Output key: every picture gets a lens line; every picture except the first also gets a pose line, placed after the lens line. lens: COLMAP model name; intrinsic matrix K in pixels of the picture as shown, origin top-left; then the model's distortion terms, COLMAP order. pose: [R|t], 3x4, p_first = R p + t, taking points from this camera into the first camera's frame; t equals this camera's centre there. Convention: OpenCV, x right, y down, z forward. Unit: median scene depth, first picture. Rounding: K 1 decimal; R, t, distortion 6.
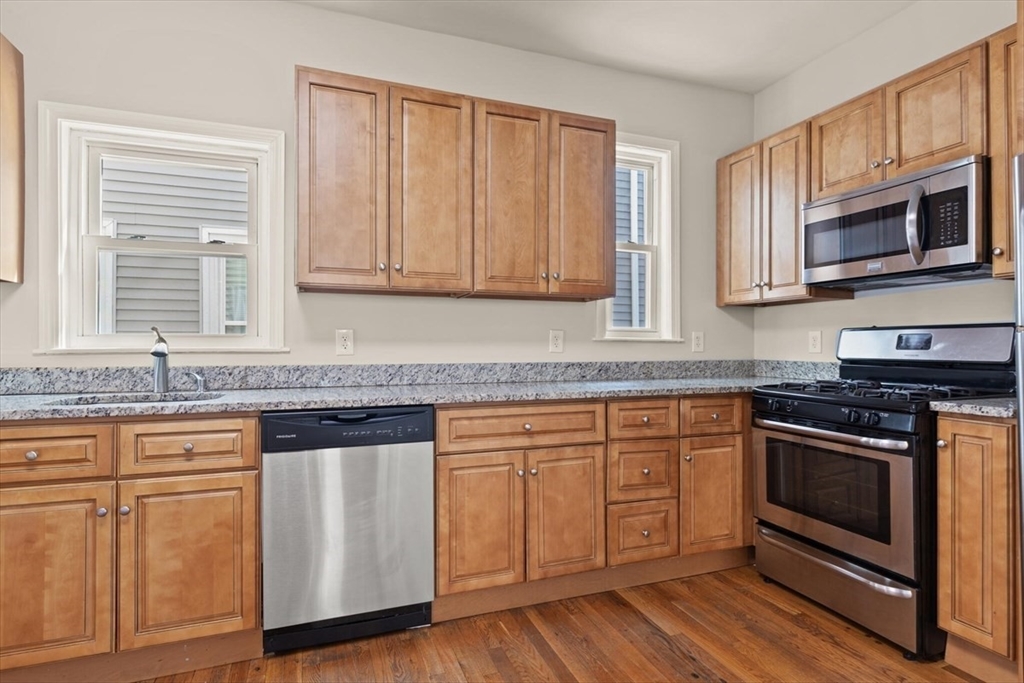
lens RADIAL K [[541.6, 0, 511.7], [0, 541.6, 342.0], [0, 0, 1]] dist [0.000767, 0.000345]
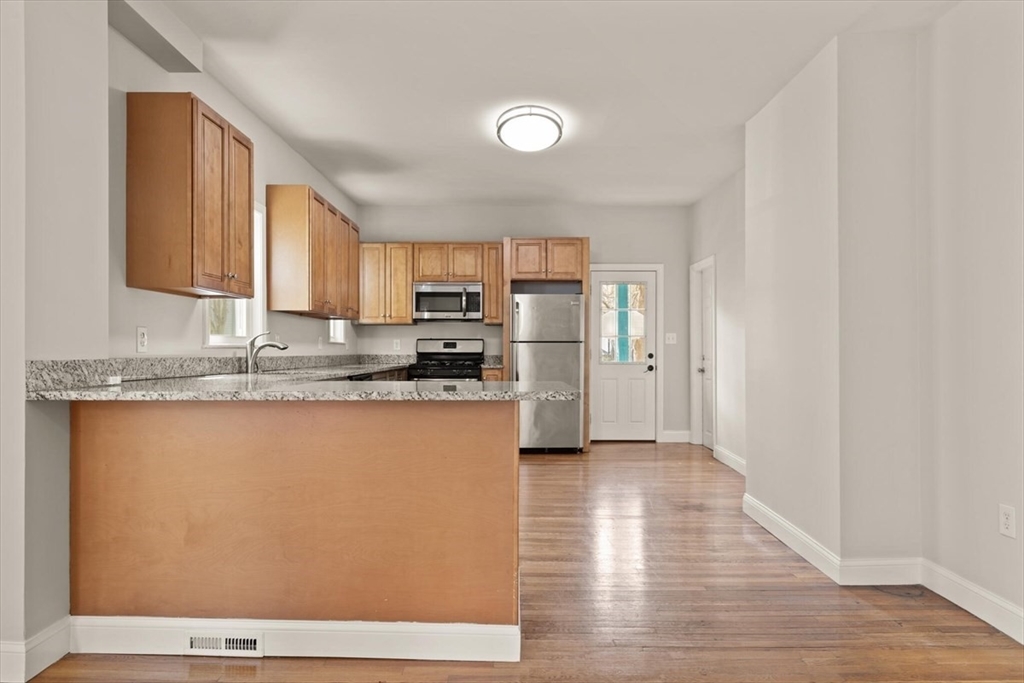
lens RADIAL K [[660.4, 0, 517.1], [0, 660.4, 349.6], [0, 0, 1]] dist [0.007410, 0.000883]
pose [[0.344502, 0.002066, 0.938783, -2.065084], [-0.007967, 0.999968, 0.000723, 0.015466], [-0.938752, -0.007728, 0.344508, -0.353701]]
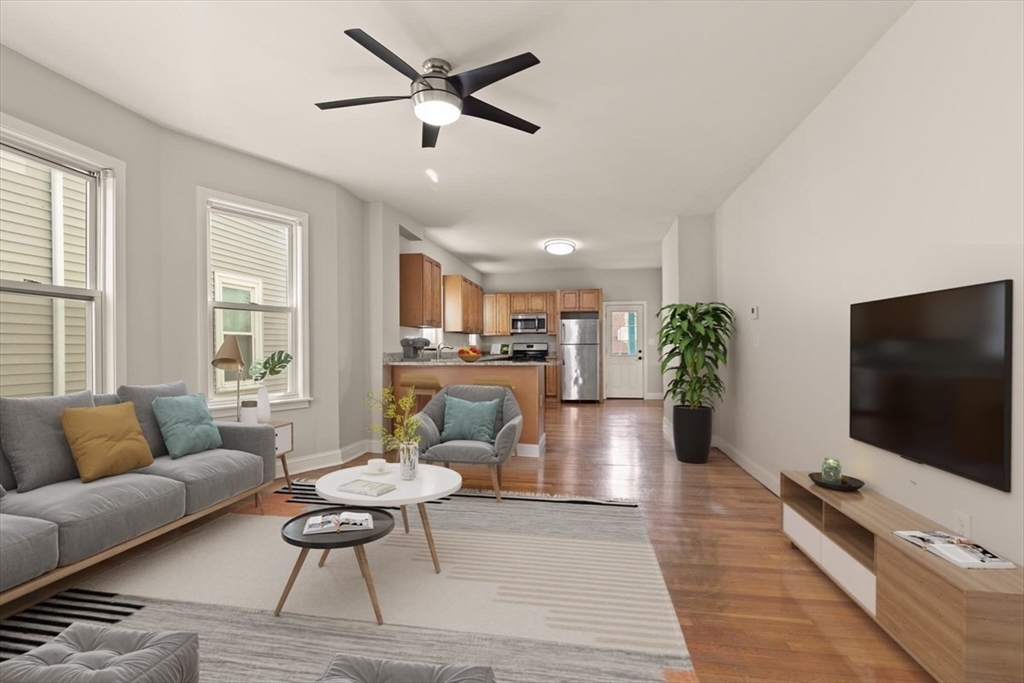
lens RADIAL K [[464.8, 0, 510.4], [0, 464.8, 345.1], [0, 0, 1]] dist [-0.000154, -0.000014]
pose [[0.502316, 0.005808, 0.864665, -2.943564], [-0.001604, 0.999982, -0.005785, 0.013371], [-0.864683, 0.001519, 0.502316, -0.926219]]
